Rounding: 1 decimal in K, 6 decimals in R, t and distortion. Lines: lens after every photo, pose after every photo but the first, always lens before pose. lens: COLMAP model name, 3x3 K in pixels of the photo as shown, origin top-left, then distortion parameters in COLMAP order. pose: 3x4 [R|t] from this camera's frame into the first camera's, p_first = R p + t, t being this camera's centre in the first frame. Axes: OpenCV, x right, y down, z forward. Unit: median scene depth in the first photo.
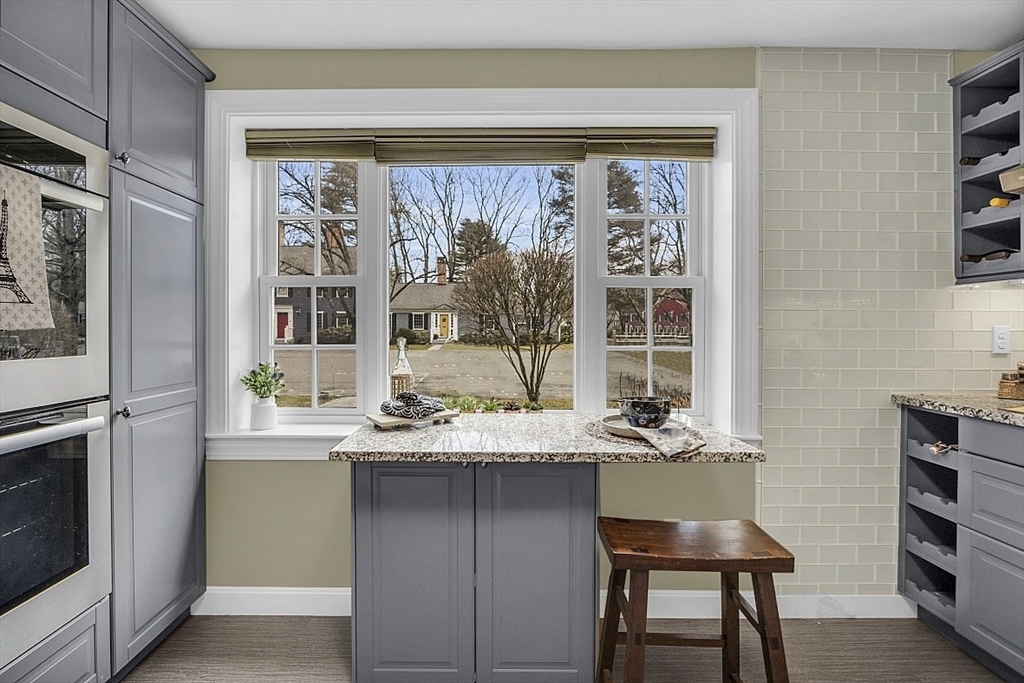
lens RADIAL K [[463.5, 0, 489.4], [0, 463.5, 329.8], [0, 0, 1]] dist [-0.011867, 0.000155]
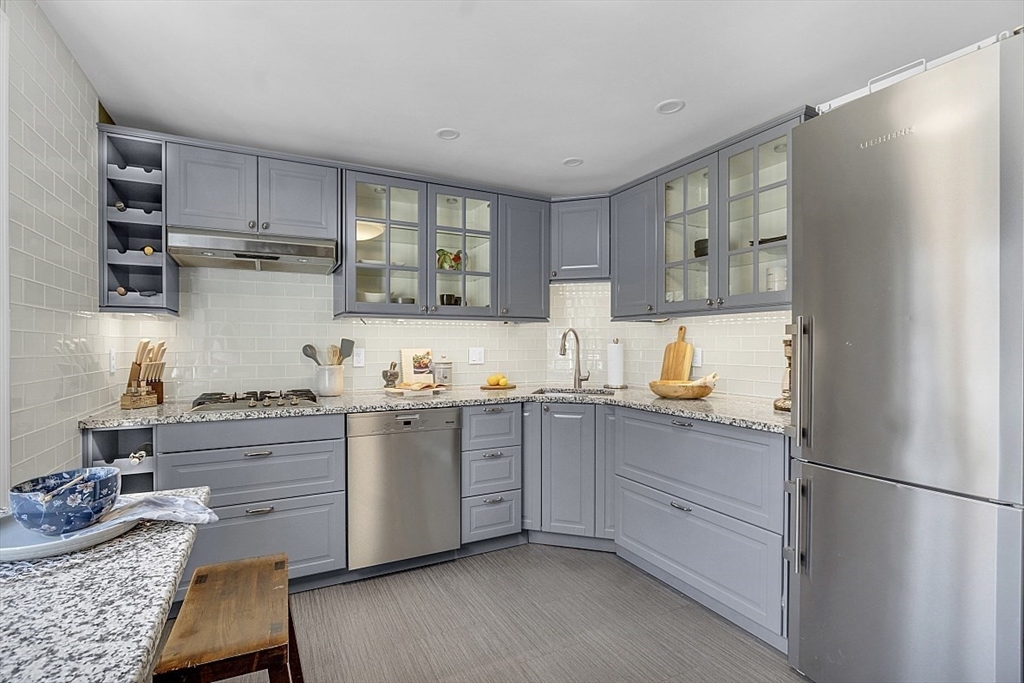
lens RADIAL K [[476.8, 0, 477.8], [0, 476.8, 344.9], [0, 0, 1]] dist [-0.000616, 0.000153]
pose [[-0.433812, -0.004813, 0.900990, -0.407431], [0.001480, 0.999981, 0.006054, -0.026013], [-0.901002, 0.003960, -0.433797, 0.682942]]
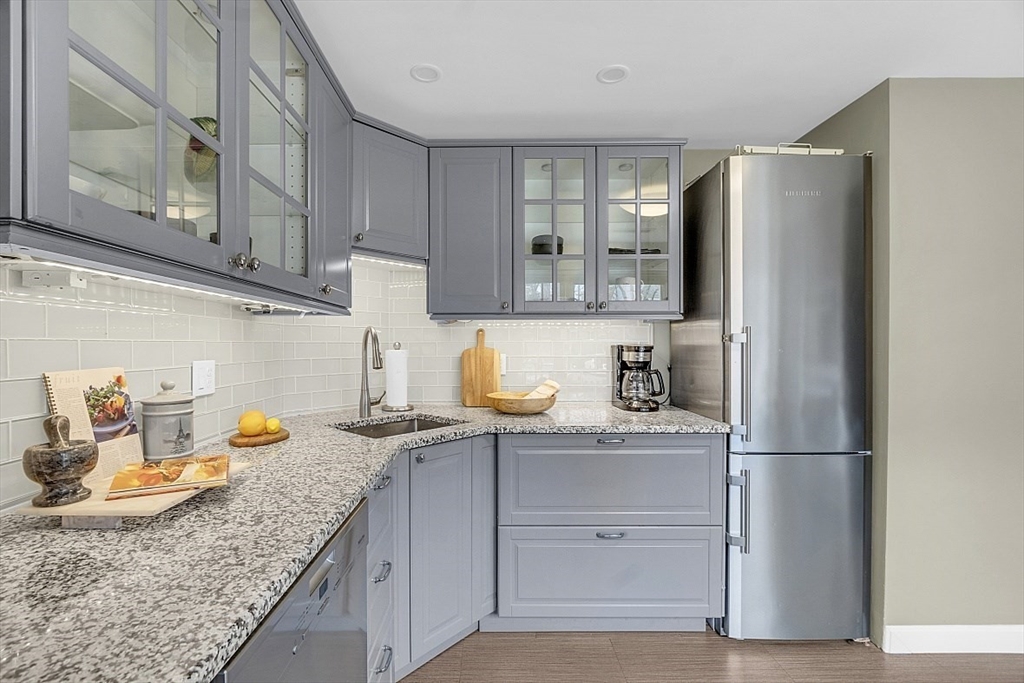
lens RADIAL K [[463.2, 0, 483.5], [0, 463.2, 346.6], [0, 0, 1]] dist [-0.011212, 0.000854]
pose [[-0.999998, -0.000702, 0.001780, 0.714500], [-0.000690, 0.999978, 0.006542, -0.035437], [-0.001785, 0.006541, -0.999977, 0.722209]]
